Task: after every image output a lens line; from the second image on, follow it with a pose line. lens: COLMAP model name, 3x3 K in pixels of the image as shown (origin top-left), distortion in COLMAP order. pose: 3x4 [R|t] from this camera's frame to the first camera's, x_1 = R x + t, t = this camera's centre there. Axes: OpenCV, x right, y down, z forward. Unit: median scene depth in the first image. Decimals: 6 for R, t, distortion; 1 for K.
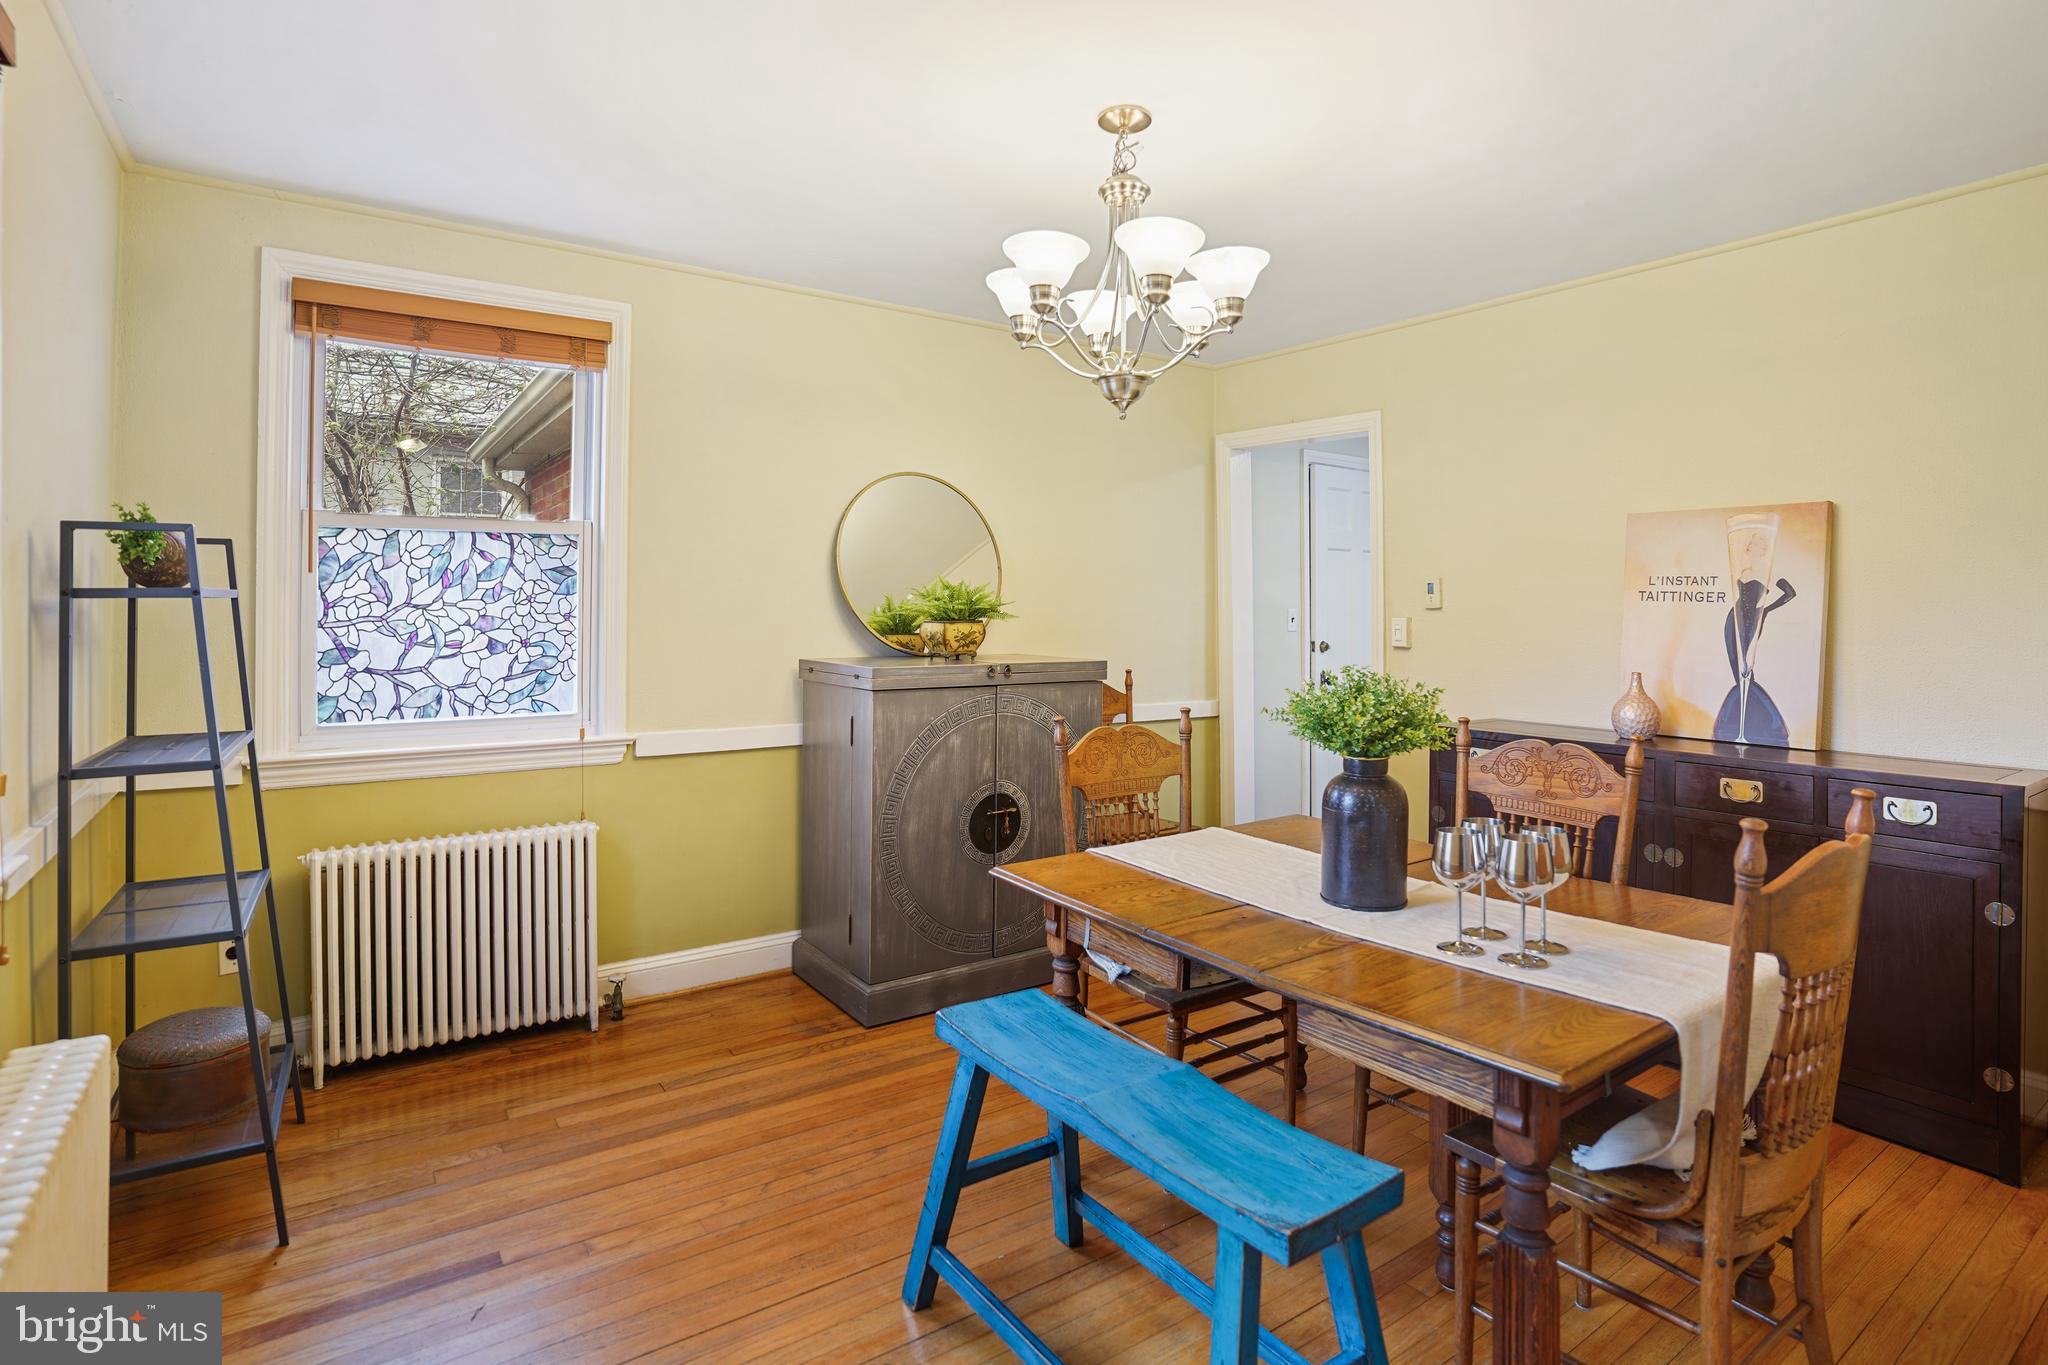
lens RADIAL K [[1009.8, 0, 999.2], [0, 1009.8, 616.7], [0, 0, 1]] dist [-0.044170, -0.000102]
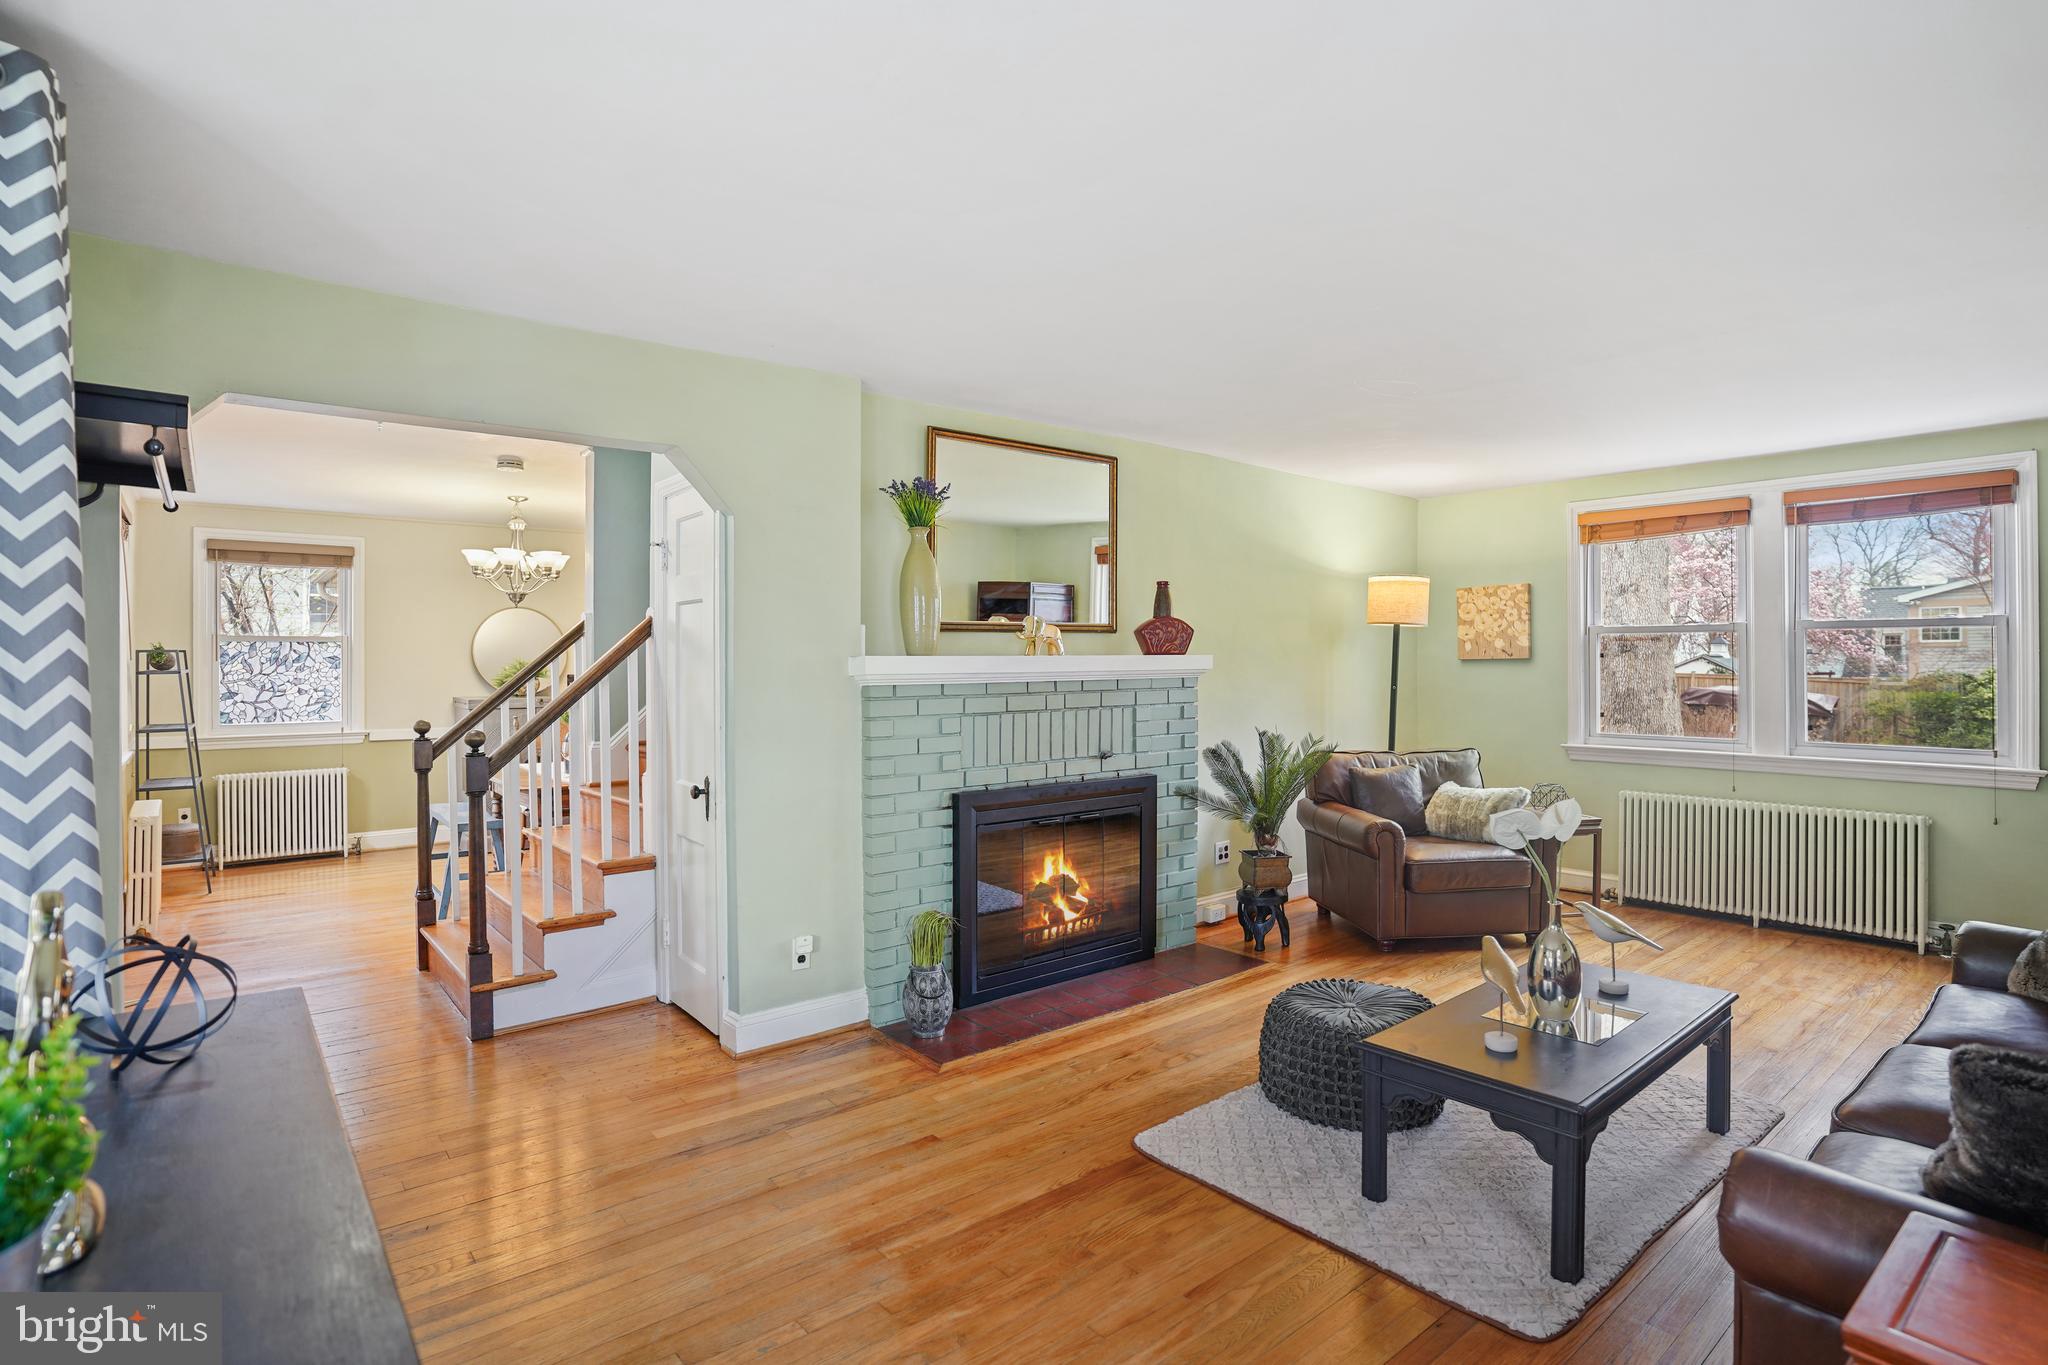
lens RADIAL K [[1009.8, 0, 1026.6], [0, 1009.8, 675.0], [0, 0, 1]] dist [-0.044170, -0.000102]
pose [[0.996929, -0.007695, 0.077926, 1.011923], [0.007394, 0.999964, 0.004146, -0.005218], [-0.077955, -0.003557, 0.996951, -1.431439]]
